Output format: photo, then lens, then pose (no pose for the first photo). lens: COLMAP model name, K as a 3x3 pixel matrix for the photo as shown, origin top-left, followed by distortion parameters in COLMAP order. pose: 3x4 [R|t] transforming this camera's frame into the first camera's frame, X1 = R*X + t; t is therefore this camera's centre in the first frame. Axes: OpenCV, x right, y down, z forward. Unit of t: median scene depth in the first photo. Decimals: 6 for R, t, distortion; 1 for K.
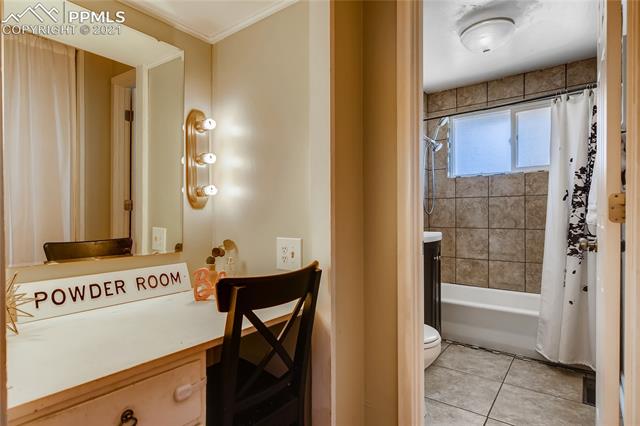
lens RADIAL K [[334.7, 0, 323.4], [0, 334.7, 217.3], [0, 0, 1]] dist [-0.003241, 0.001947]
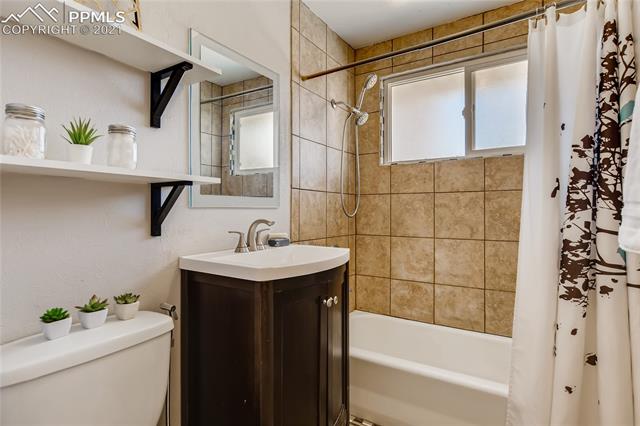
lens RADIAL K [[334.7, 0, 316.5], [0, 334.7, 209.5], [0, 0, 1]] dist [-0.003241, 0.001947]
pose [[0.996841, 0.009691, 0.078836, 0.204702], [-0.008340, 0.999813, -0.017440, -0.012428], [-0.078990, 0.016728, 0.996735, 0.342912]]
